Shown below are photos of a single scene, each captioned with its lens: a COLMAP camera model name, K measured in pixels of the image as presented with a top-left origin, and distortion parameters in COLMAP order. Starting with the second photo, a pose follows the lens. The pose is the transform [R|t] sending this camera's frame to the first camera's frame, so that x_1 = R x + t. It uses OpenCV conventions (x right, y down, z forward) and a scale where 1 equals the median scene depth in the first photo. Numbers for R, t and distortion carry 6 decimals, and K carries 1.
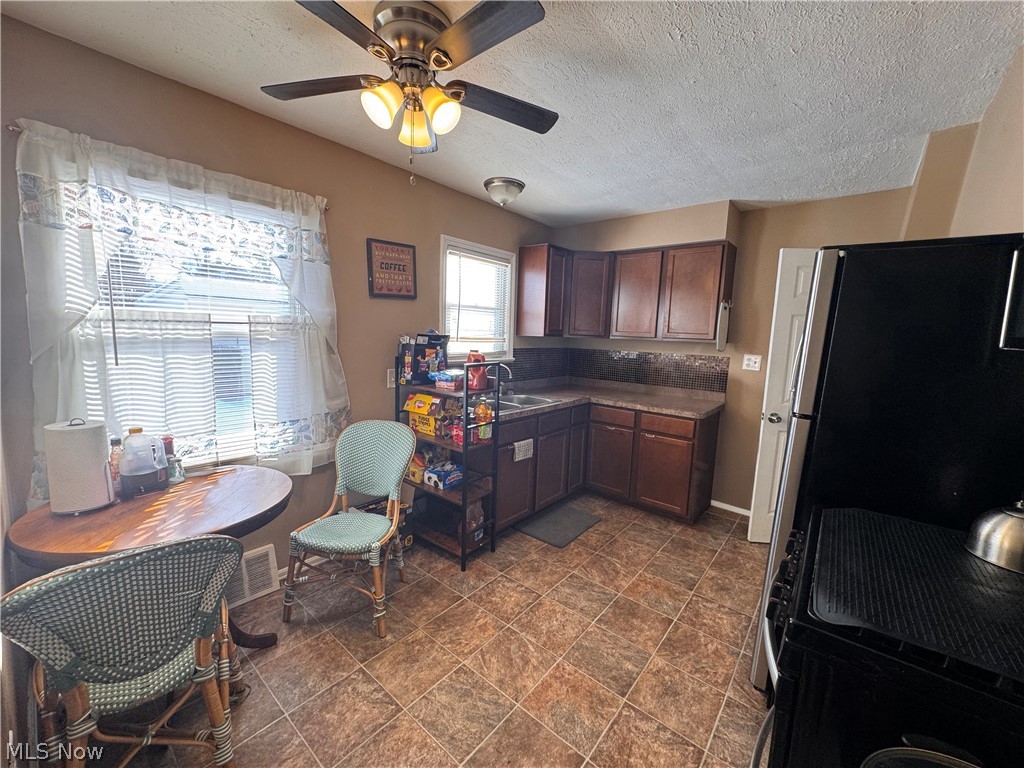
lens RADIAL K [[407.7, 0, 512.0], [0, 407.7, 384.8], [0, 0, 1]] dist [-0.005667, 0.000489]
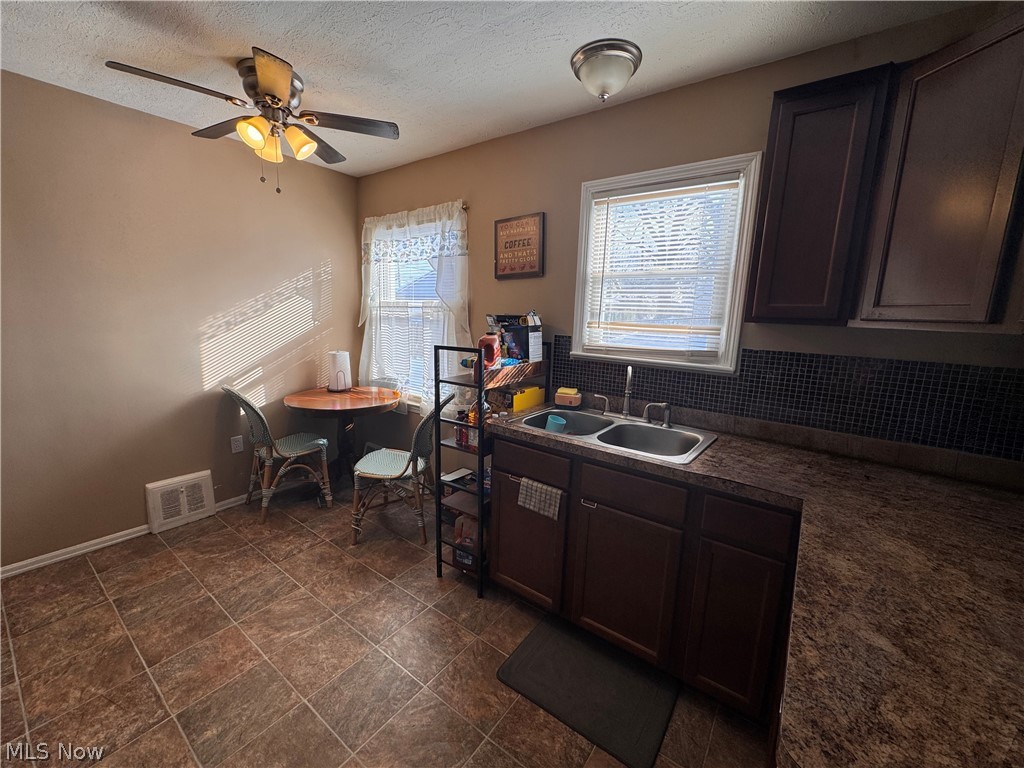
lens RADIAL K [[407.7, 0, 513.0], [0, 407.7, 386.6], [0, 0, 1]] dist [-0.005667, 0.000489]
pose [[0.060760, 0.140771, -0.988176, 0.689267], [-0.159558, 0.978644, 0.129602, -0.090784], [0.985317, 0.149797, 0.081924, 0.984622]]
